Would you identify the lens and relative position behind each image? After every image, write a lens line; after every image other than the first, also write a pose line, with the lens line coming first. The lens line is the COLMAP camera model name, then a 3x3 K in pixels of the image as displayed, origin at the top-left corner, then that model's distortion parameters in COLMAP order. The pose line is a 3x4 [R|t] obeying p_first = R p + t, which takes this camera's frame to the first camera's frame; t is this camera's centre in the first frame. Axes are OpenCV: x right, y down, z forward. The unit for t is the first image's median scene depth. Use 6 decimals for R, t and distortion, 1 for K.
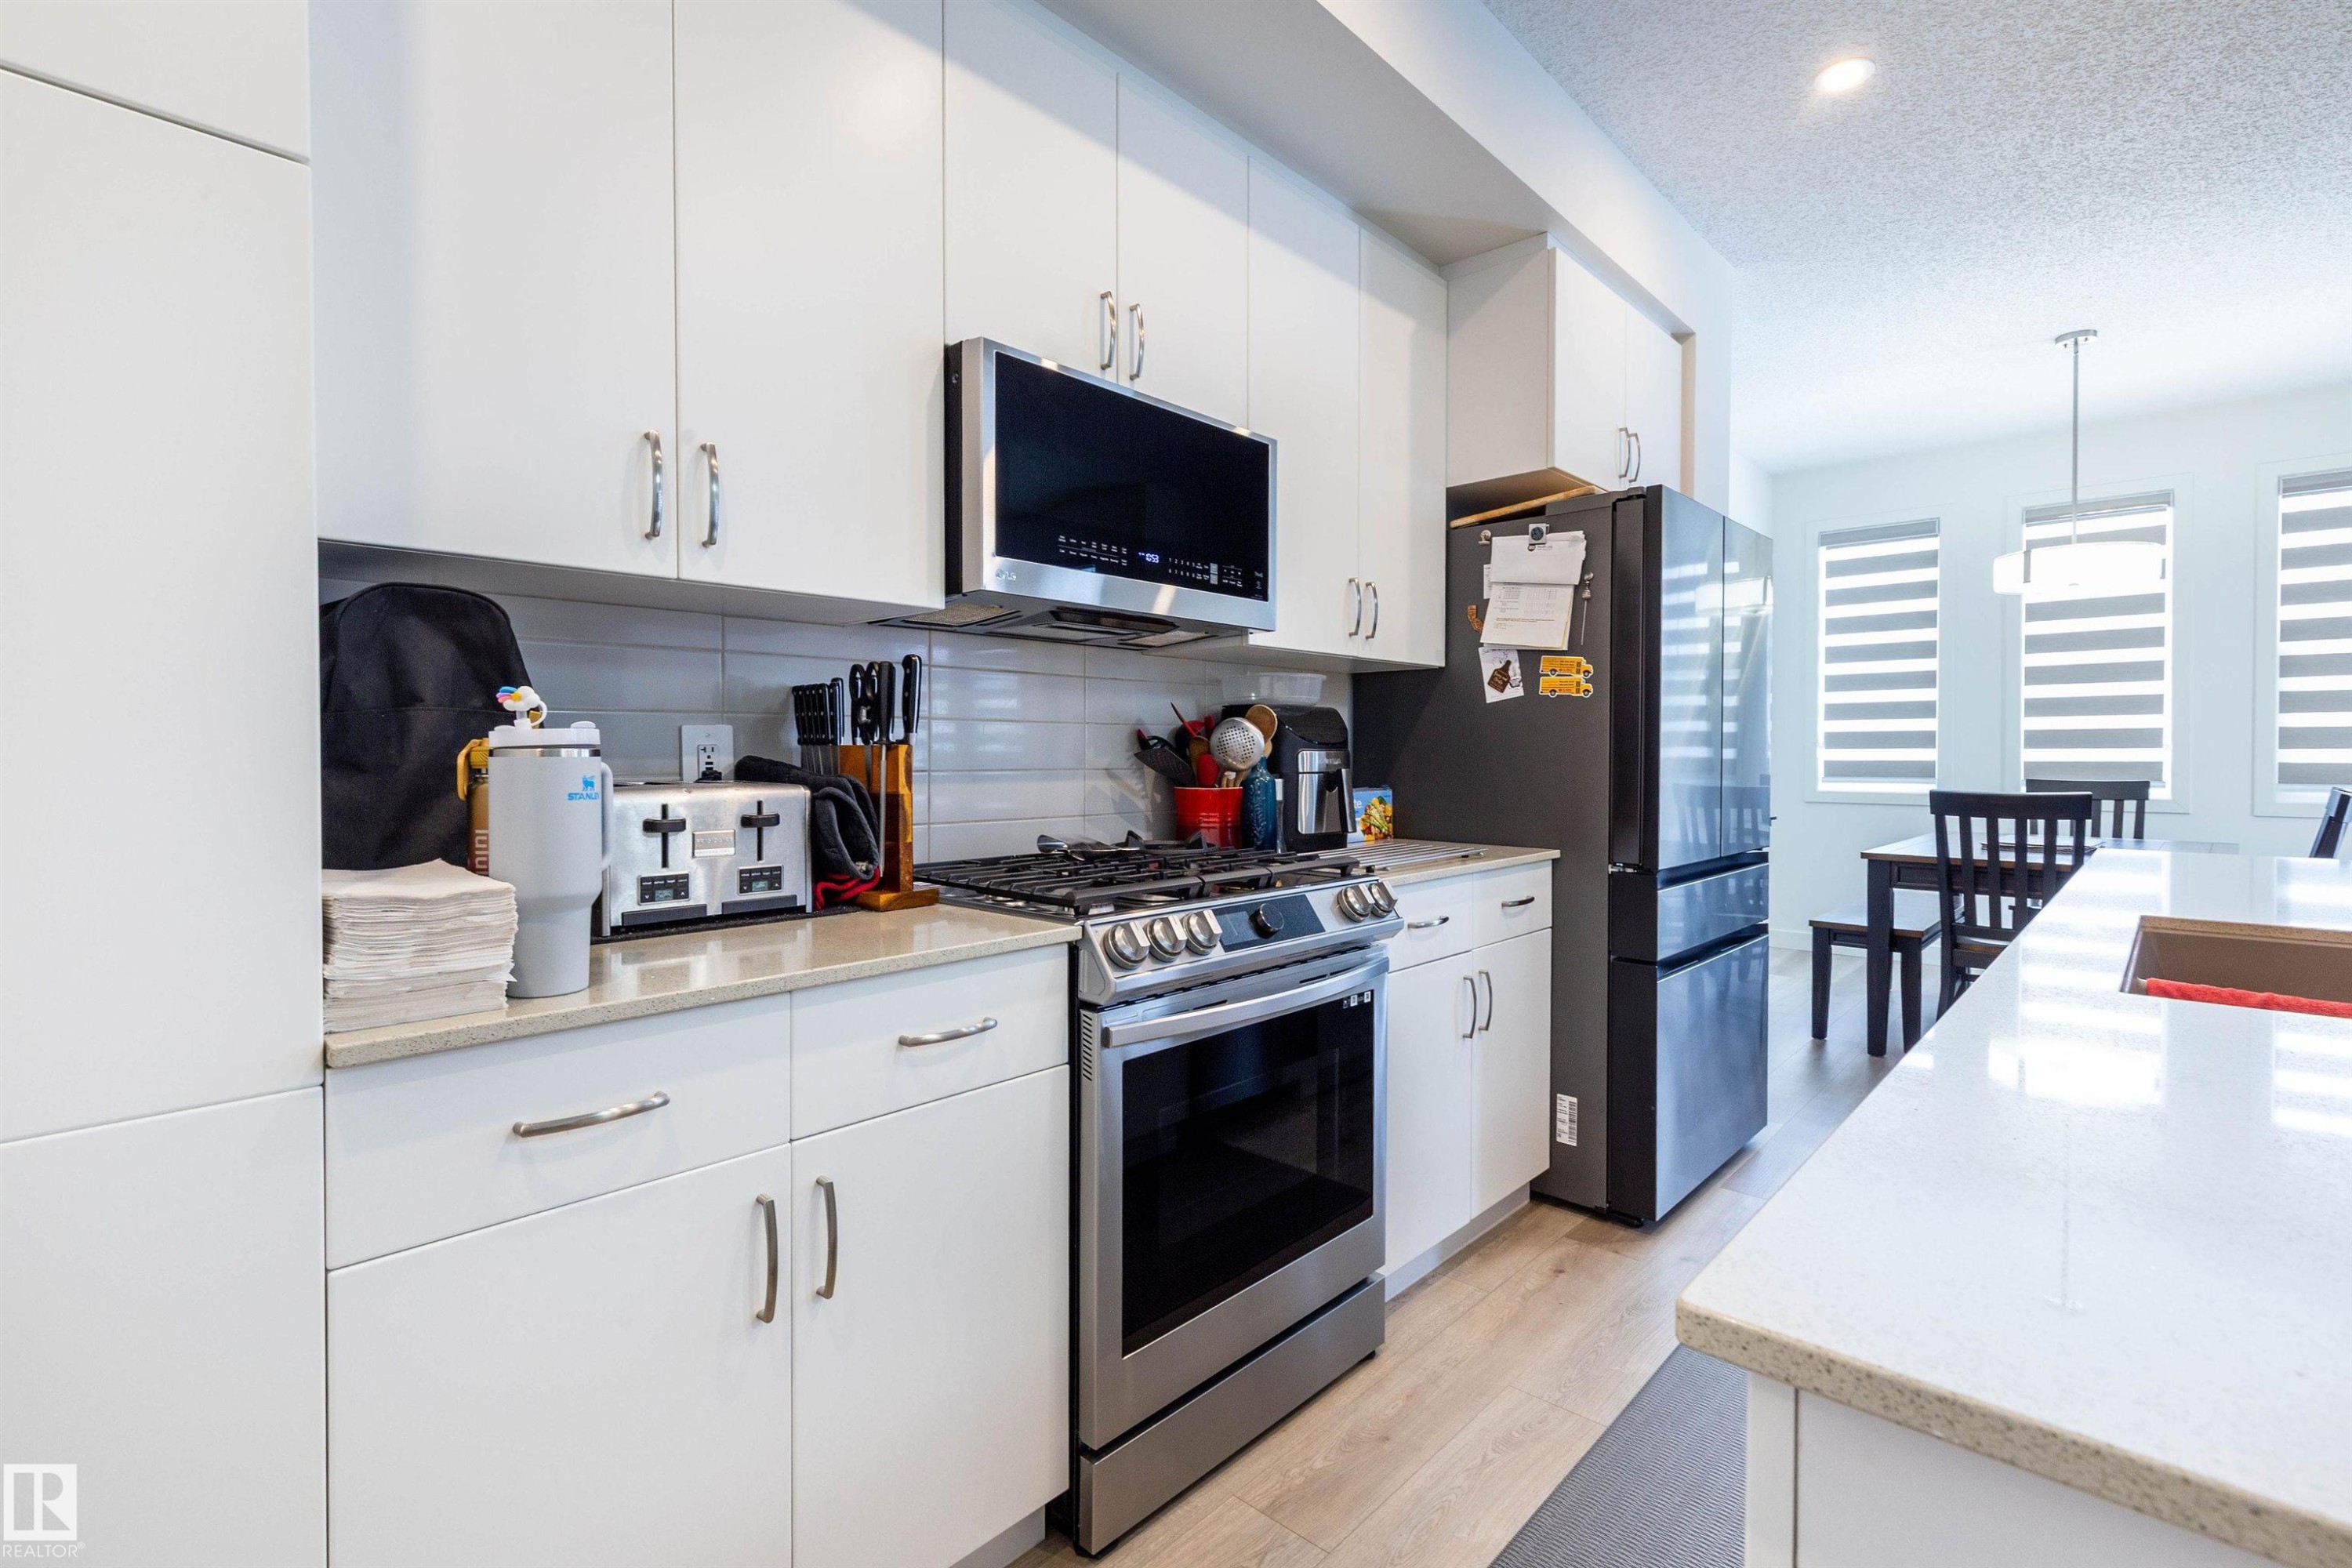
lens RADIAL K [[1145.3, 0, 1095.5], [0, 1145.3, 765.2], [0, 0, 1]] dist [0.002697, -0.000349]
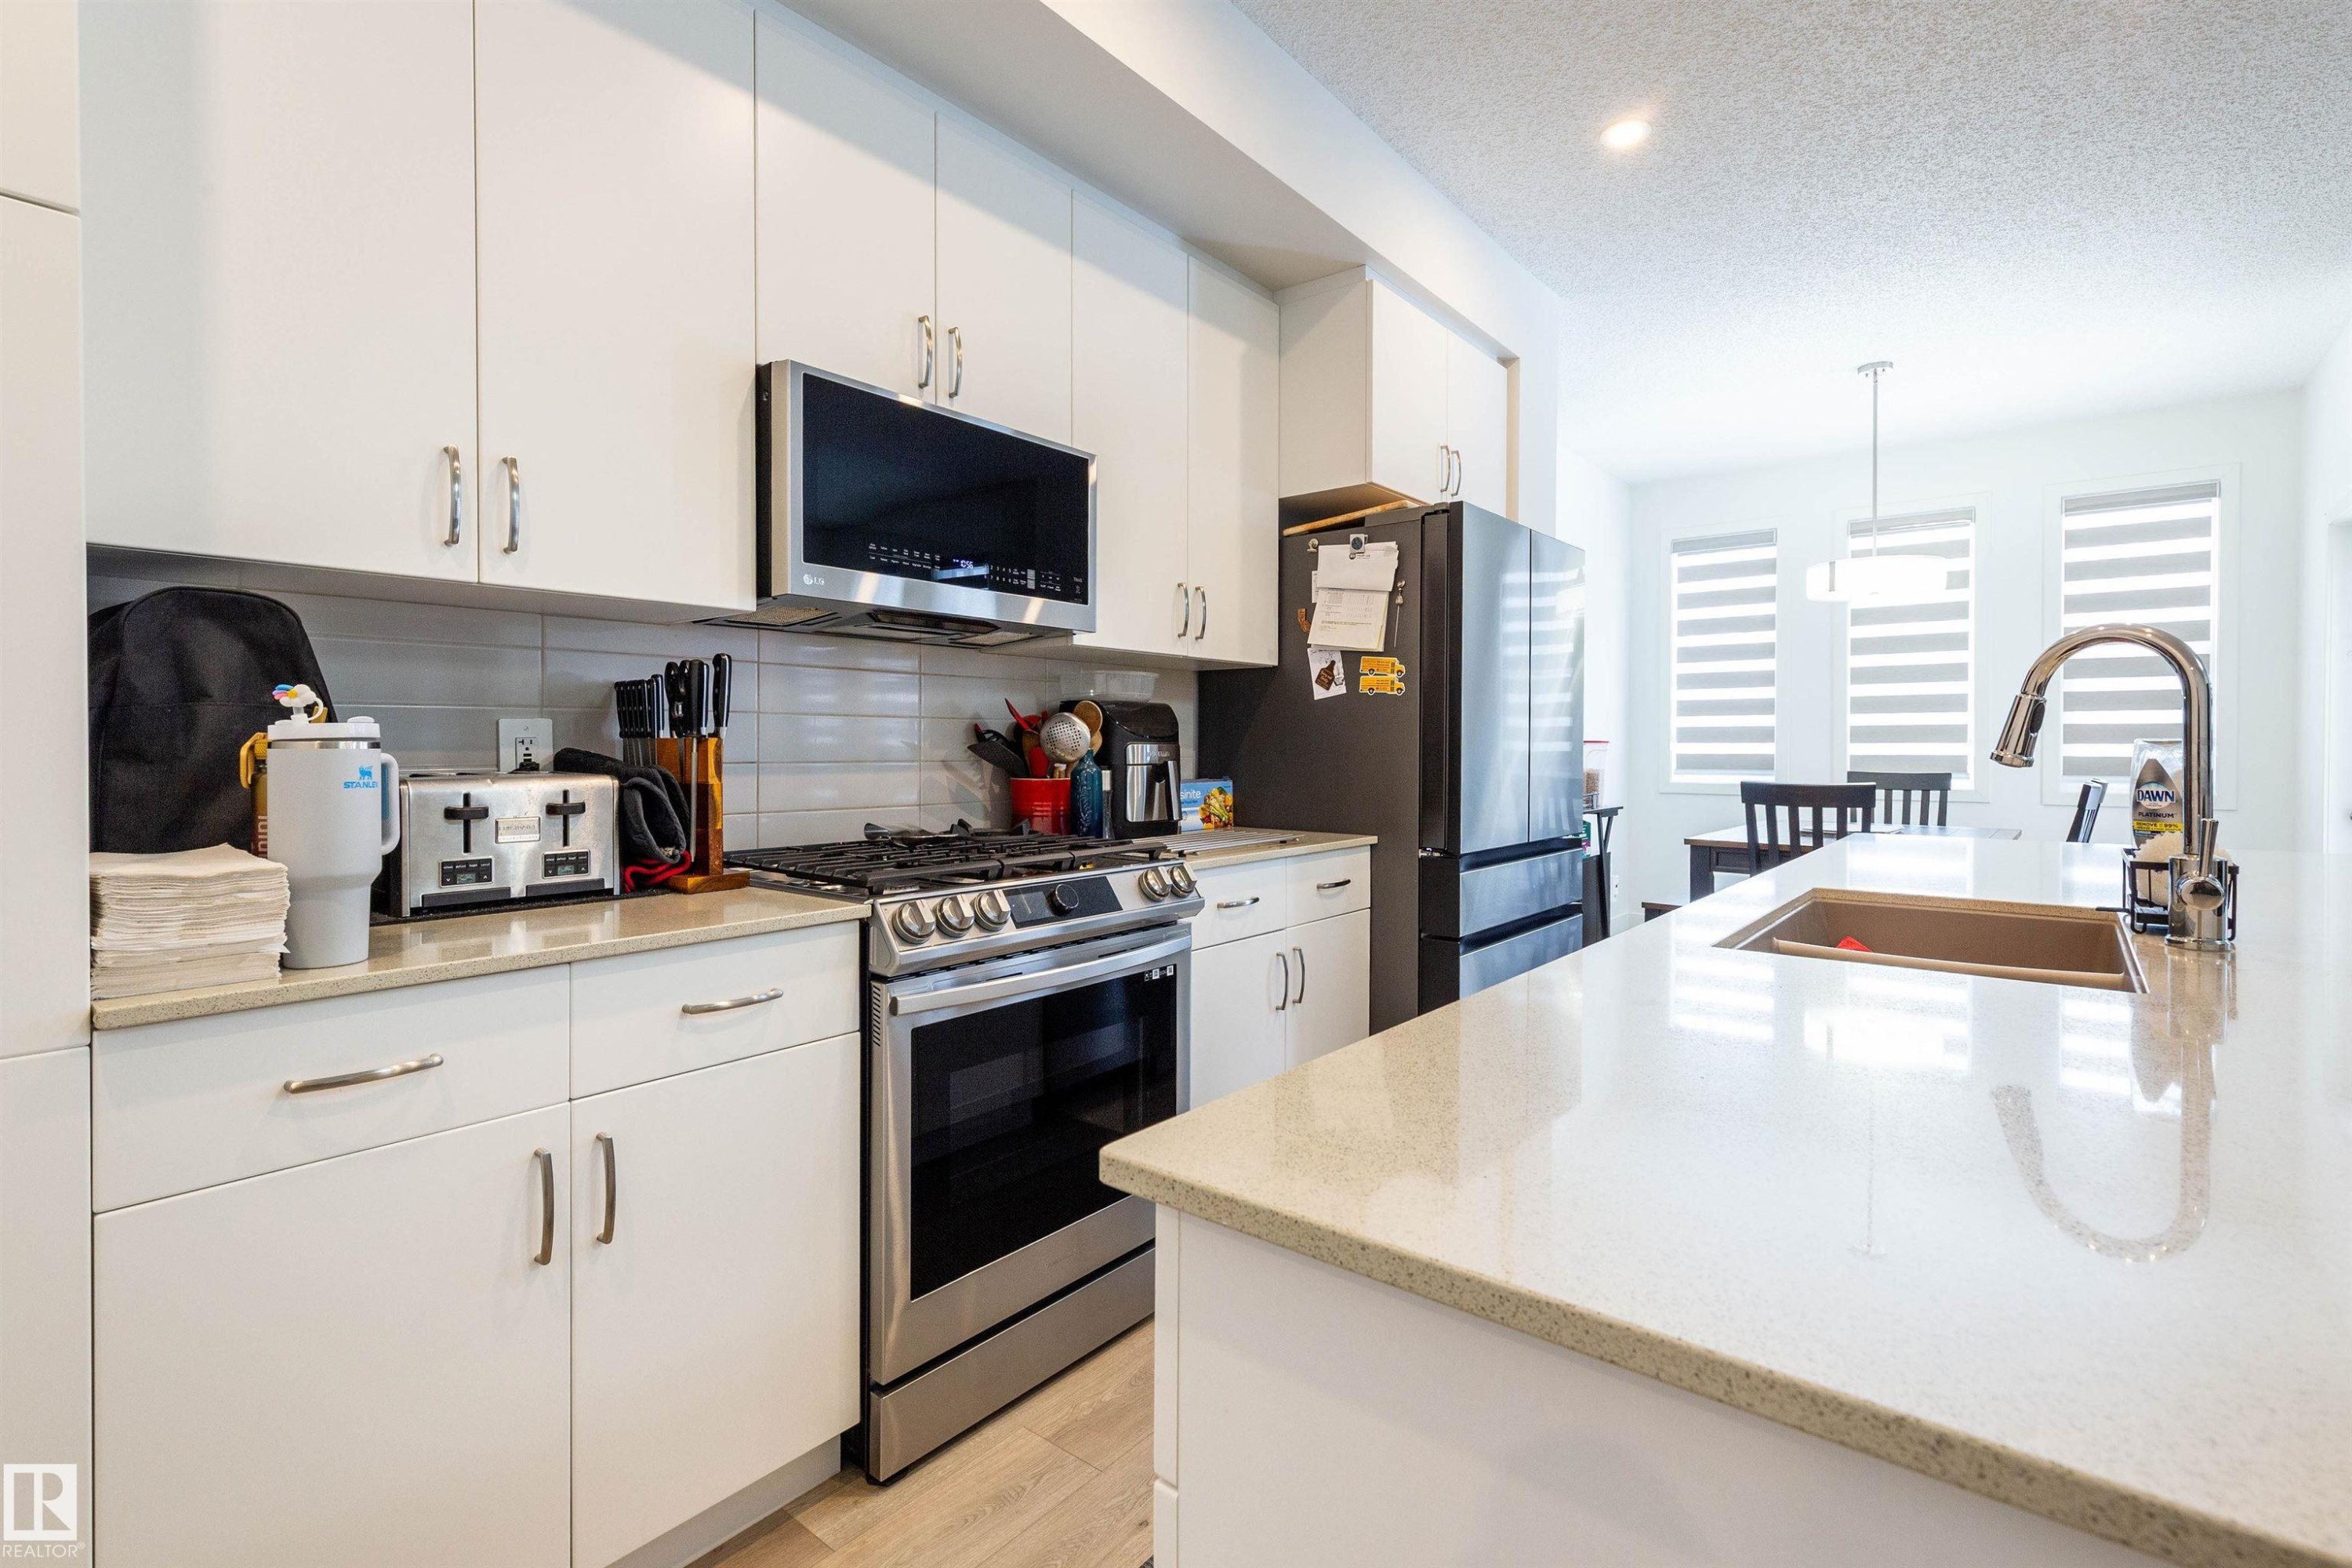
lens RADIAL K [[1141.0, 0, 1103.9], [0, 1141.0, 753.7], [0, 0, 1]] dist [0.003082, -0.000276]
pose [[0.996452, 0.000905, 0.084162, 0.081400], [-0.000586, 0.999993, -0.003811, 0.000595], [-0.084164, 0.003748, 0.996445, -0.071246]]
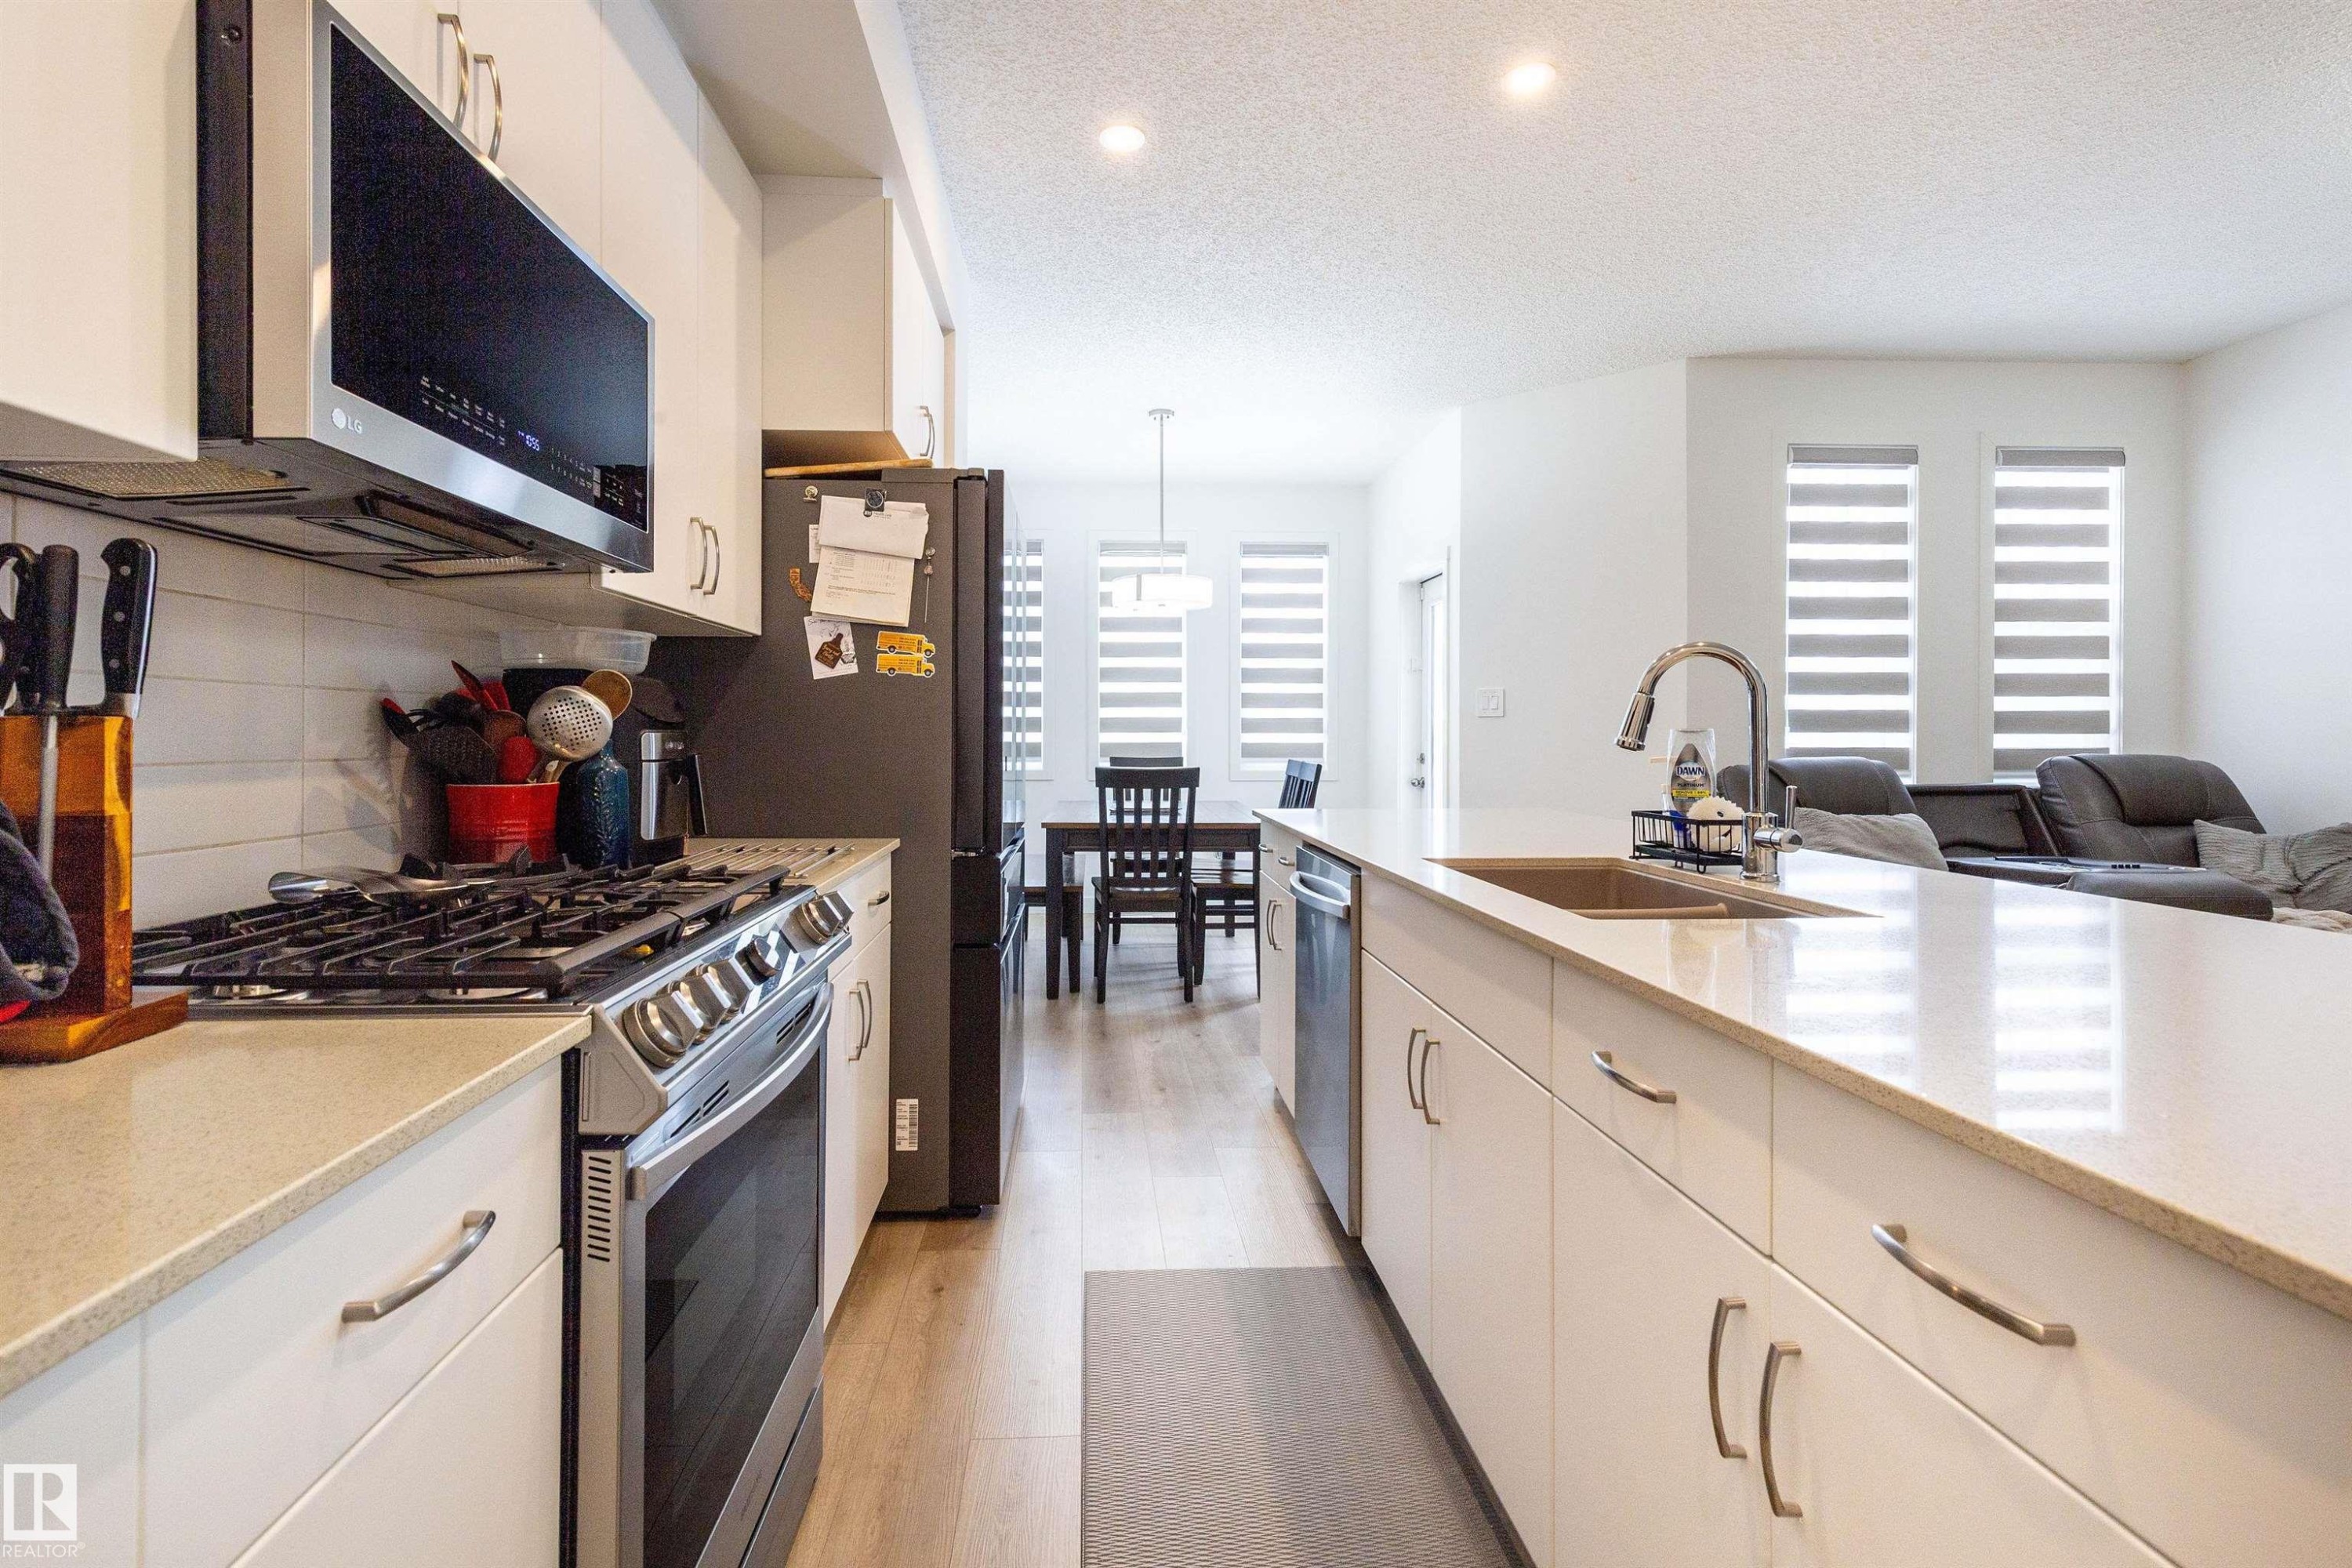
lens RADIAL K [[1154.9, 0, 1269.8], [0, 1154.9, 734.3], [0, 0, 1]] dist [0.002288, -0.000359]
pose [[0.643211, 0.001616, 0.765687, -0.176244], [0.007795, 0.999932, -0.008659, -0.001357], [-0.765649, 0.011539, 0.643155, 0.220754]]
